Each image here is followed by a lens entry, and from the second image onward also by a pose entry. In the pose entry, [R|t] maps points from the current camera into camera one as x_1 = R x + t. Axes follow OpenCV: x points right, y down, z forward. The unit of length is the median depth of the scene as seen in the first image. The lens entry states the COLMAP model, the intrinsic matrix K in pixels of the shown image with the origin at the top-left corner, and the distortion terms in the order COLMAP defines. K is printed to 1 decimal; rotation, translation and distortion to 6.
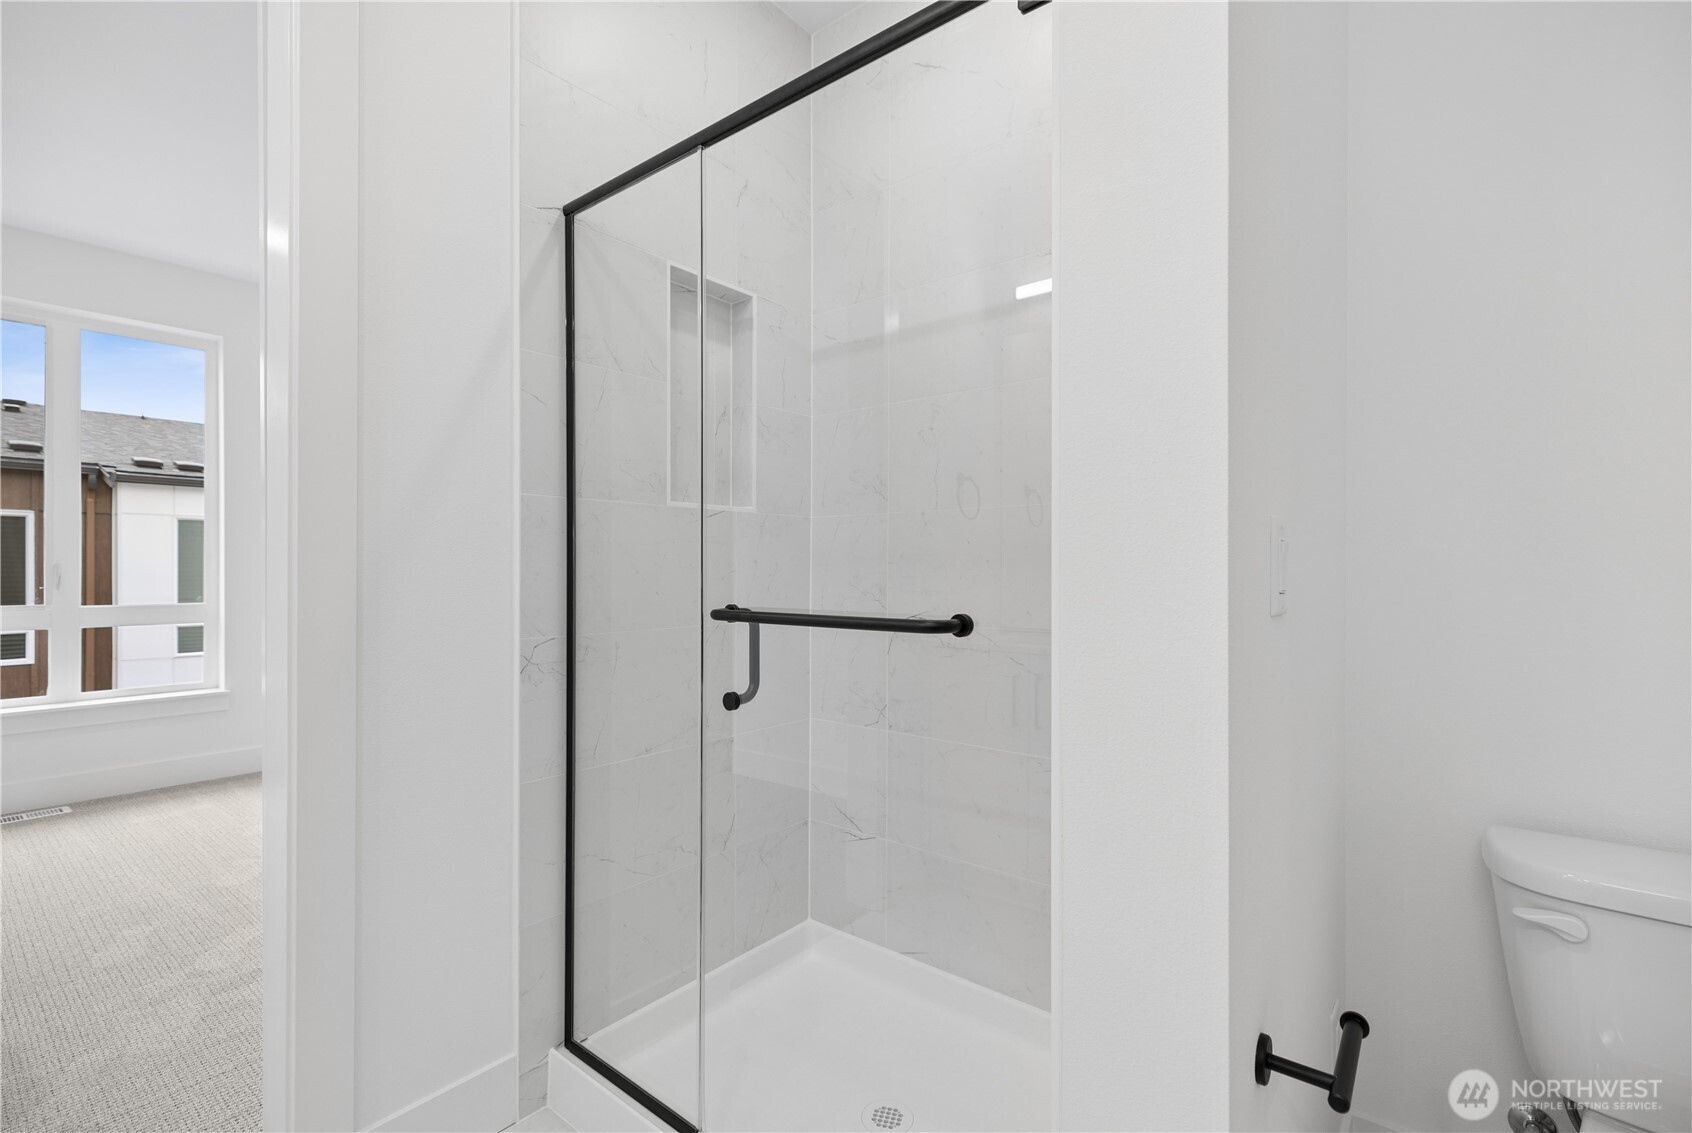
lens RADIAL K [[759.1, 0, 847.4], [0, 759.1, 572.1], [0, 0, 1]] dist [0.005129, -0.001232]
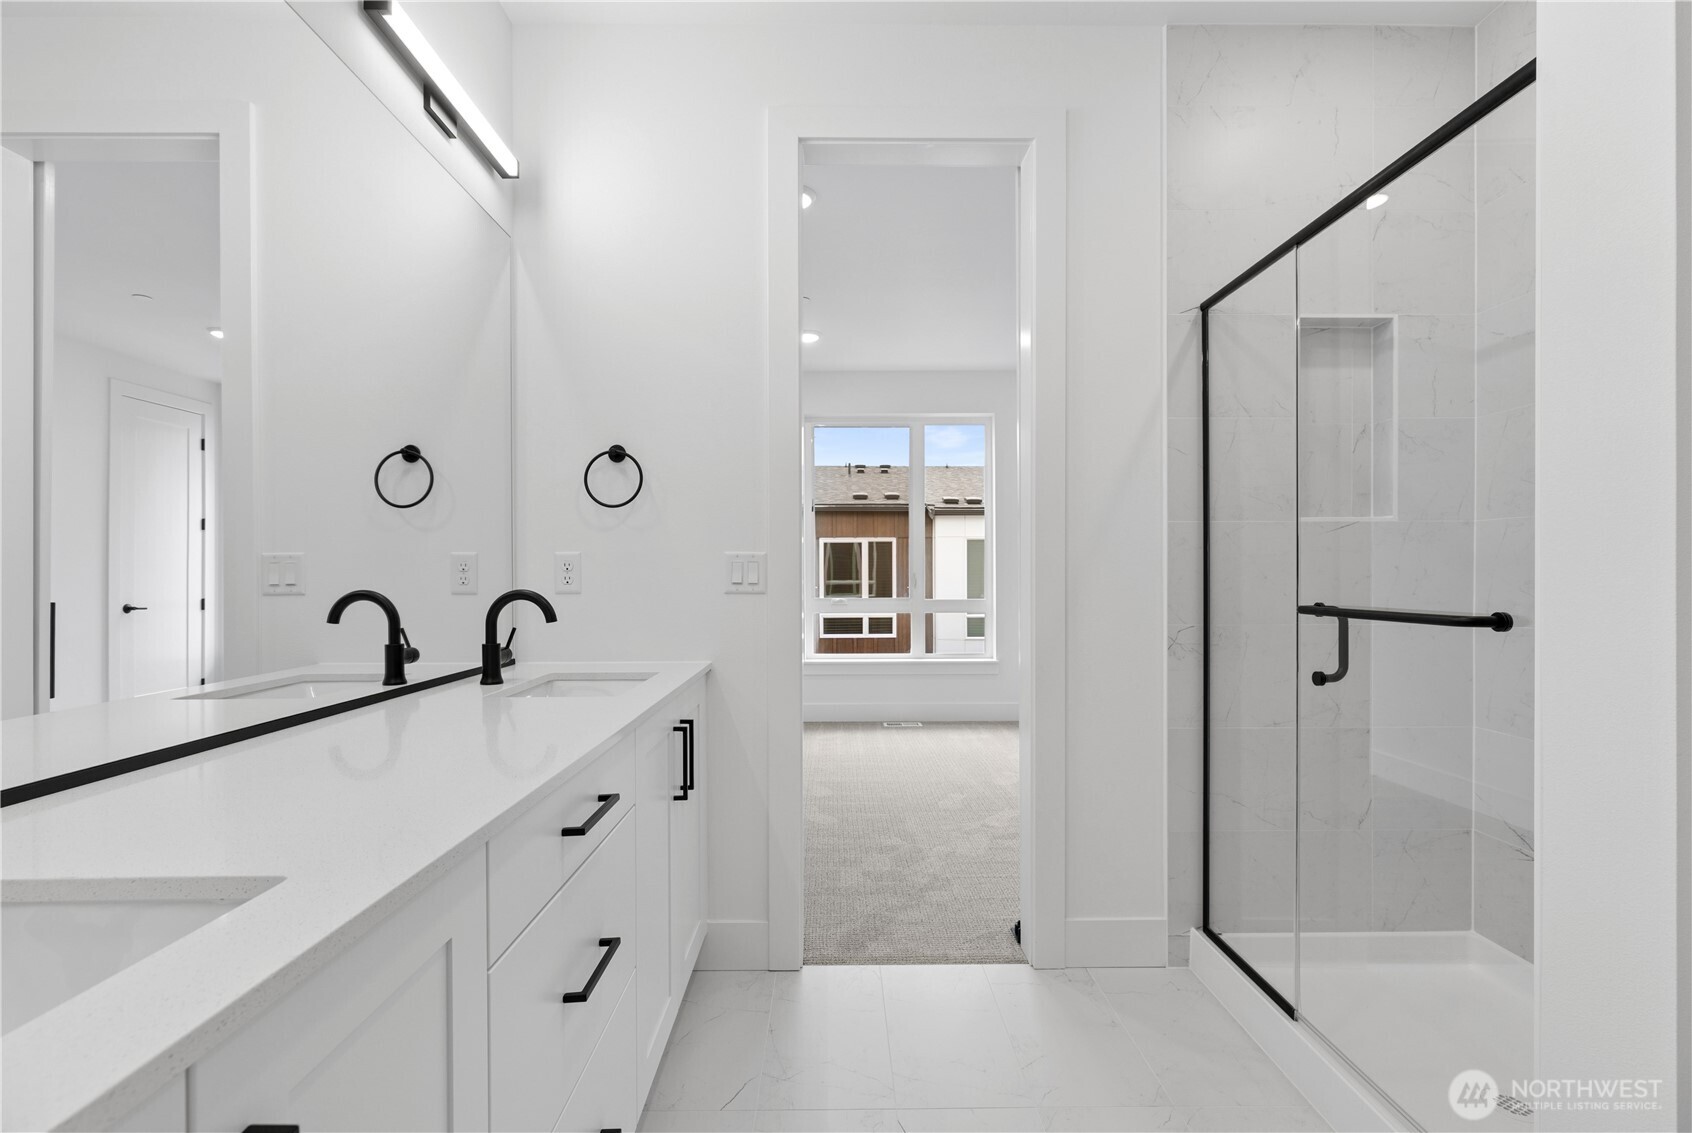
lens RADIAL K [[759.1, 0, 843.4], [0, 759.1, 570.1], [0, 0, 1]] dist [0.005129, -0.001232]
pose [[0.637321, -0.007924, -0.770558, 0.211342], [0.000034, 0.999947, -0.010254, 0.000914], [0.770598, 0.006509, 0.637288, -0.279378]]
